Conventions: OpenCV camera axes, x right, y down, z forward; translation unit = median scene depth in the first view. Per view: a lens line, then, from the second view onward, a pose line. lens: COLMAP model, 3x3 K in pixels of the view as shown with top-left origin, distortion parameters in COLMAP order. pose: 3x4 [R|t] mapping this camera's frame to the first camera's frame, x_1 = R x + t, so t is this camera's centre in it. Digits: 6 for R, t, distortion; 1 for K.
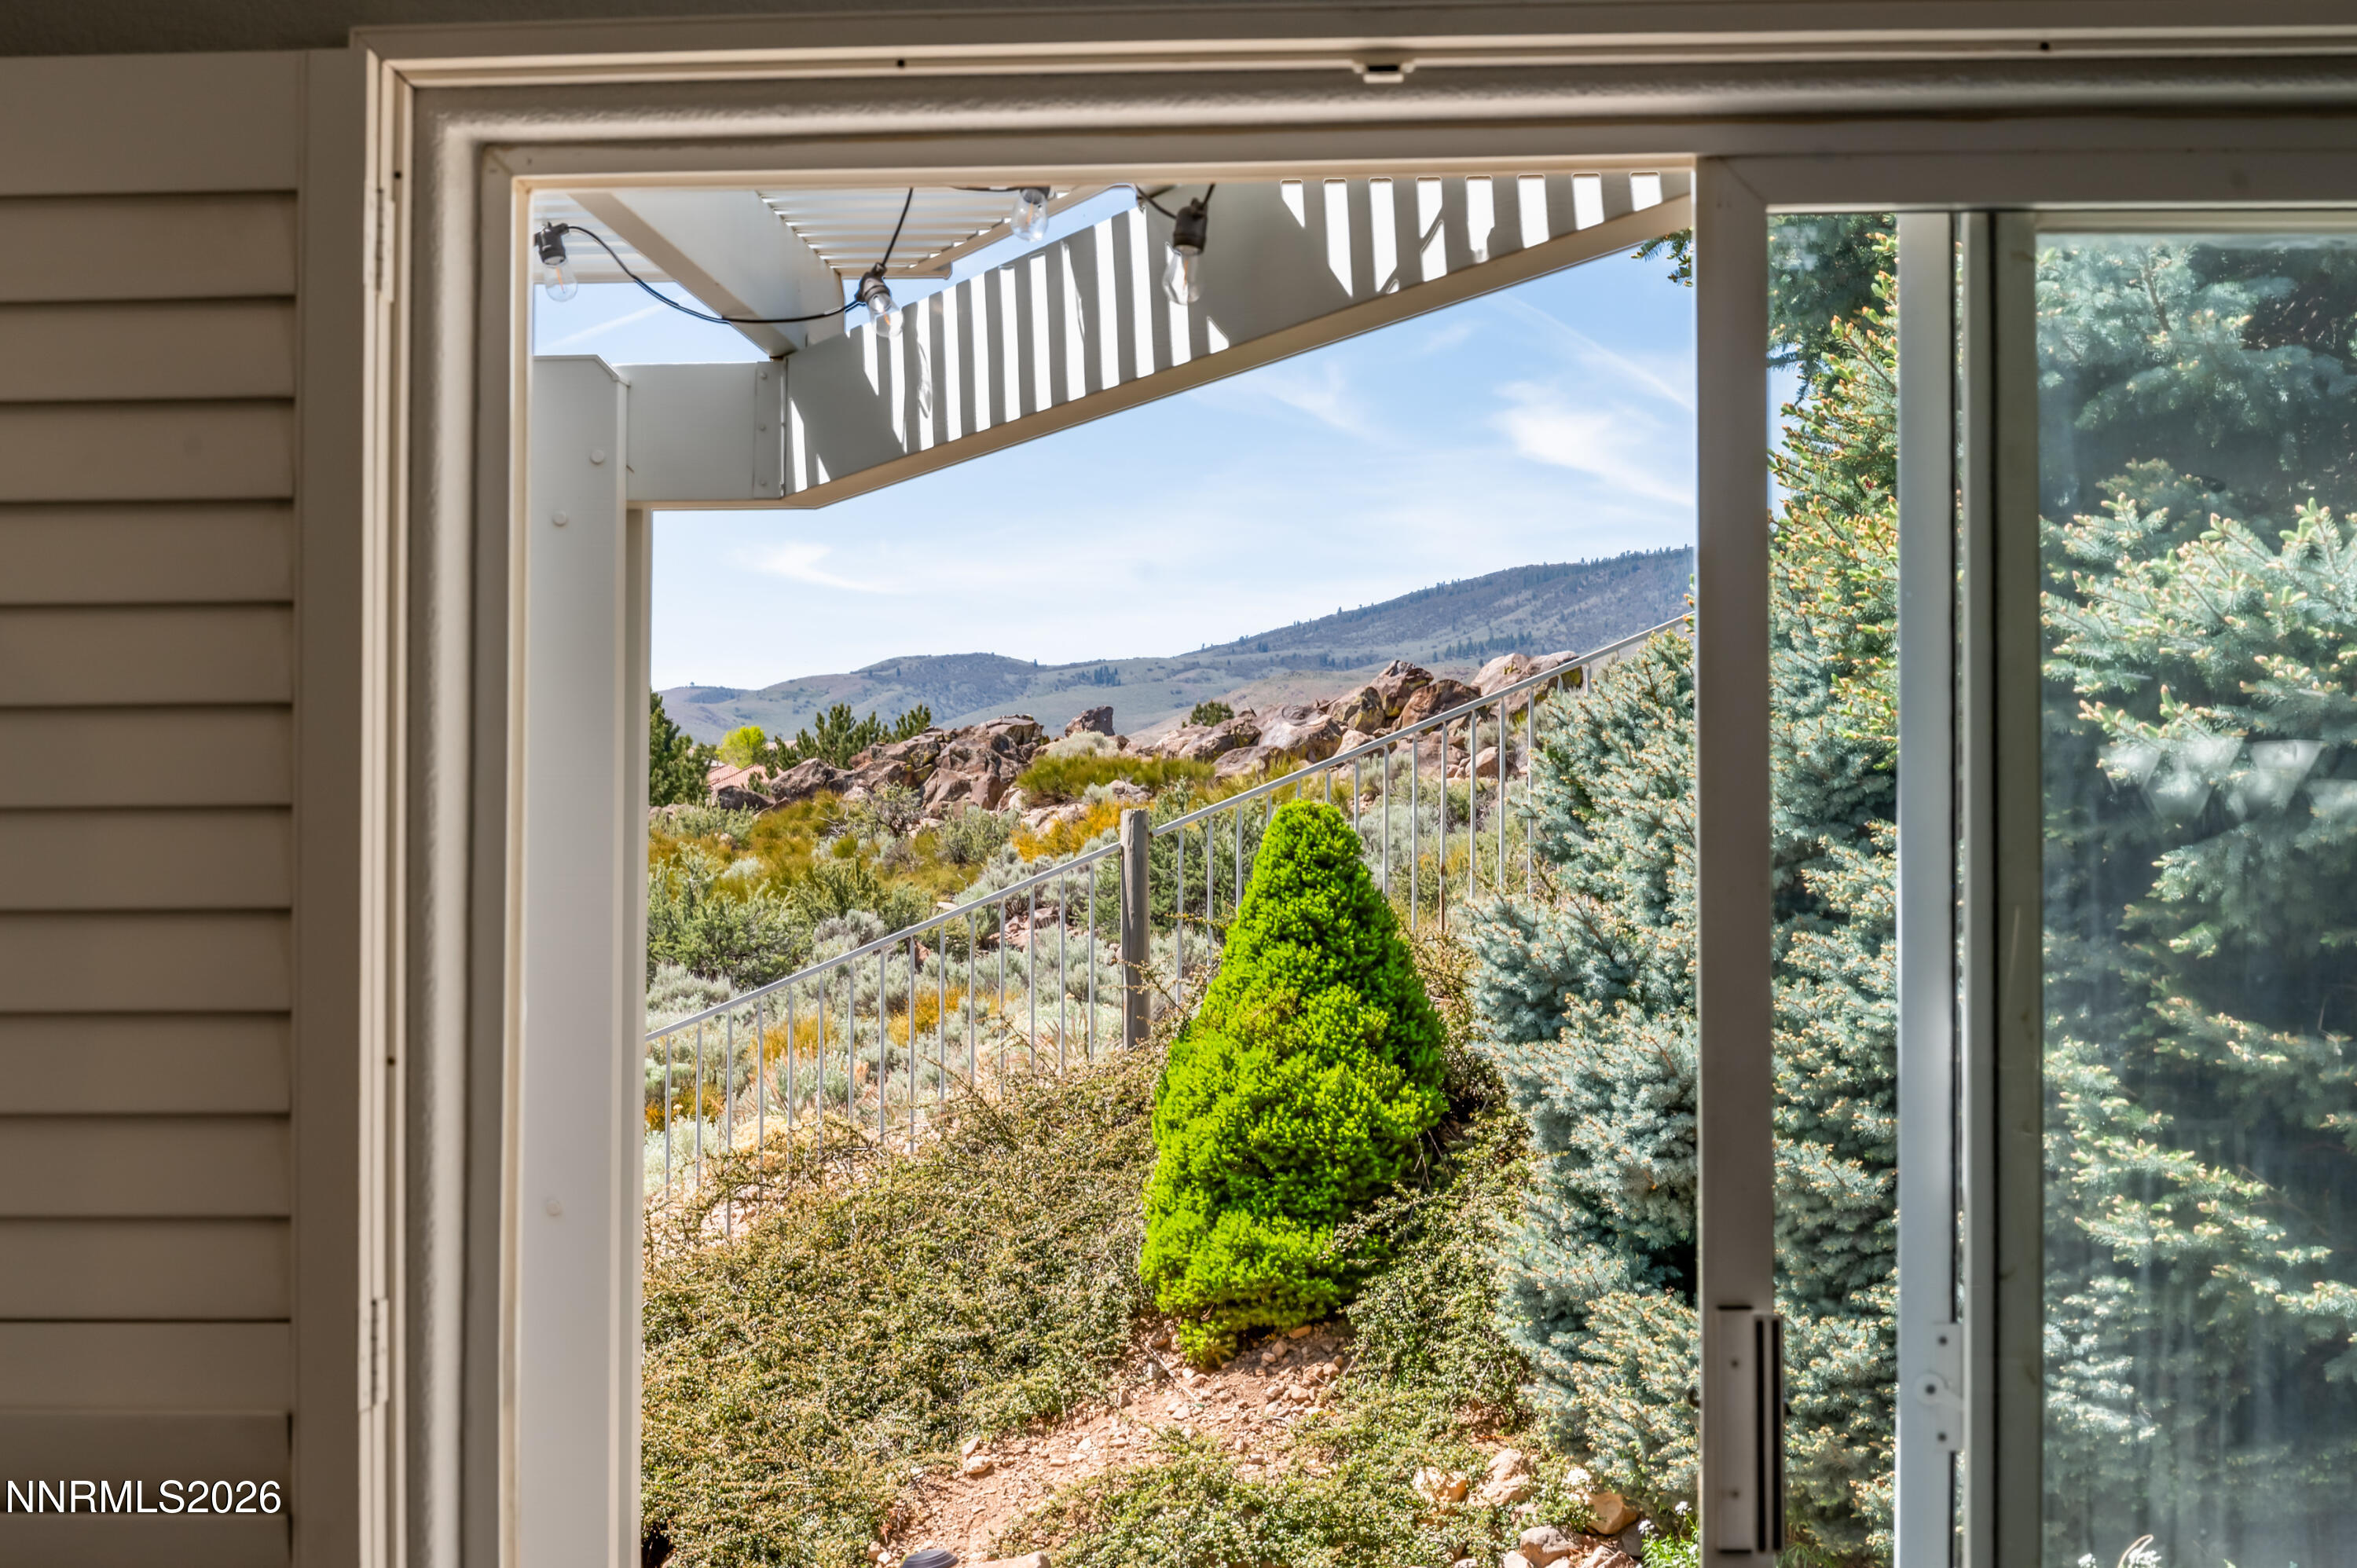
lens RADIAL K [[3516.3, 0, 1263.9], [0, 3516.3, 786.6], [0, 0, 1]] dist [-0.001424, -0.033929]
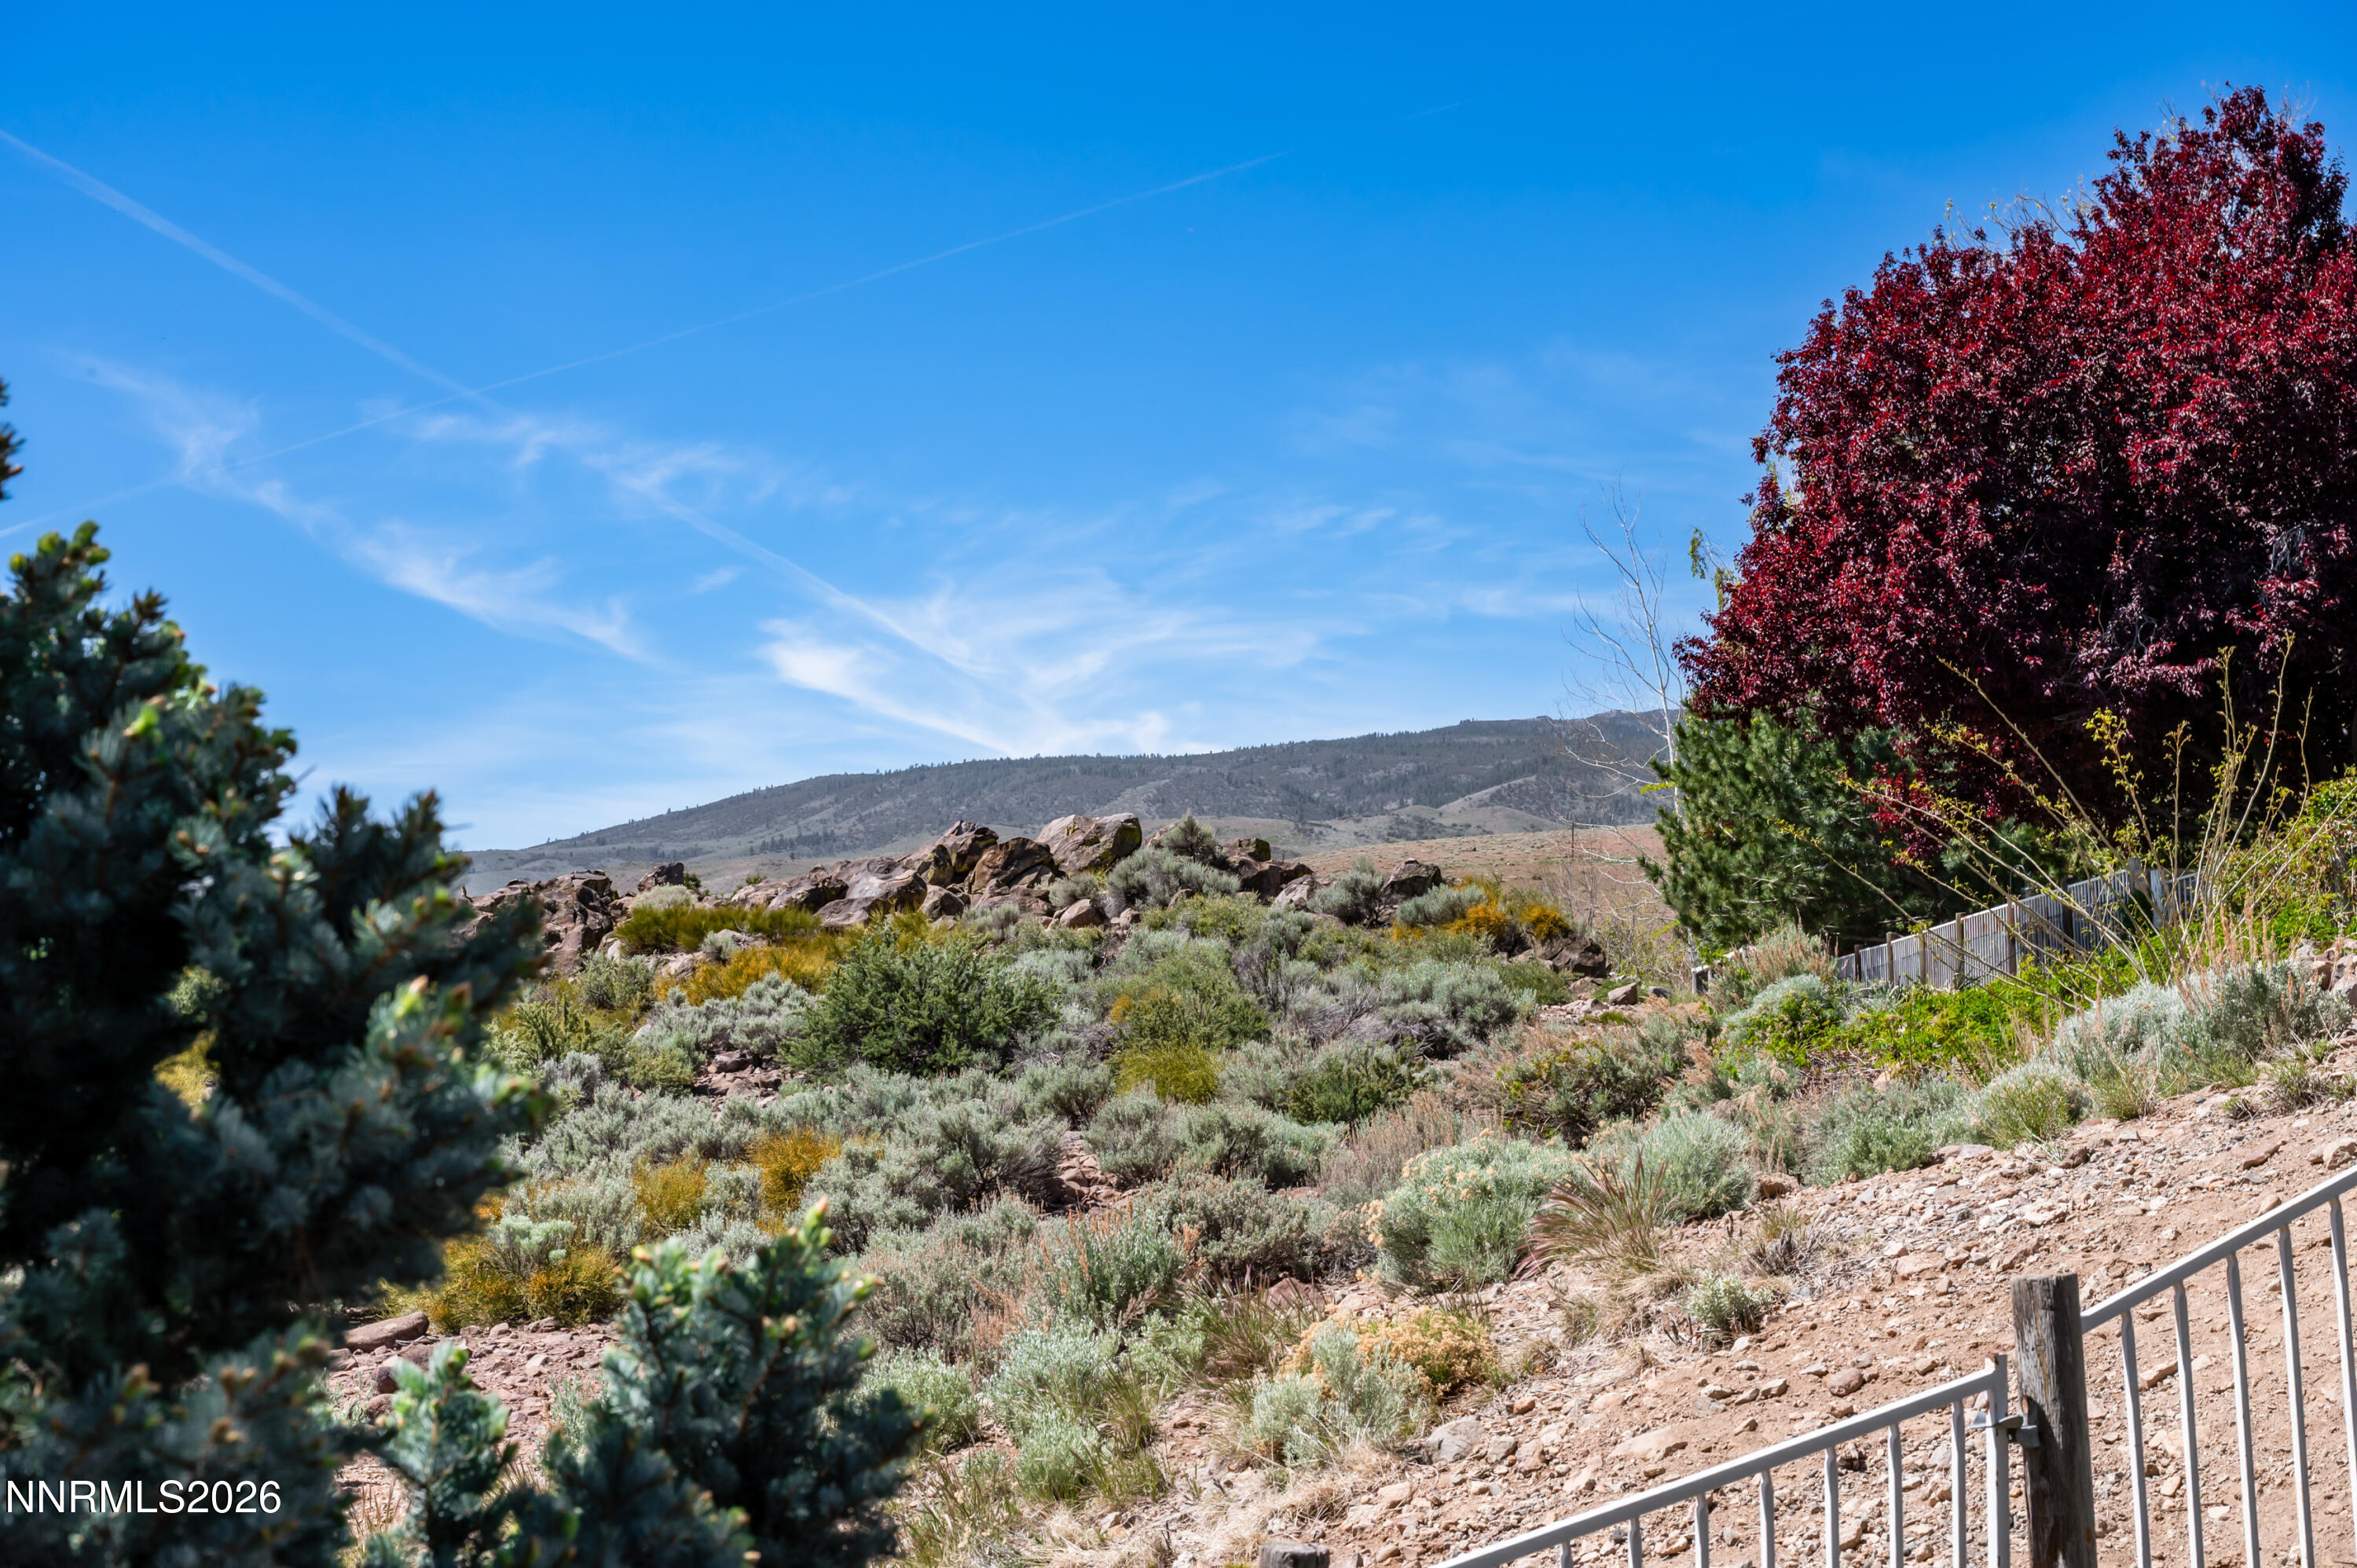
lens RADIAL K [[2963.2, 0, 1175.6], [0, 2963.2, 751.0], [0, 0, 1]] dist [0.059297, -0.874366]
pose [[0.981601, 0.015159, 0.190340, -0.469839], [-0.001601, 0.997462, -0.071179, 0.045626], [-0.190936, 0.069565, 0.979134, 0.750858]]
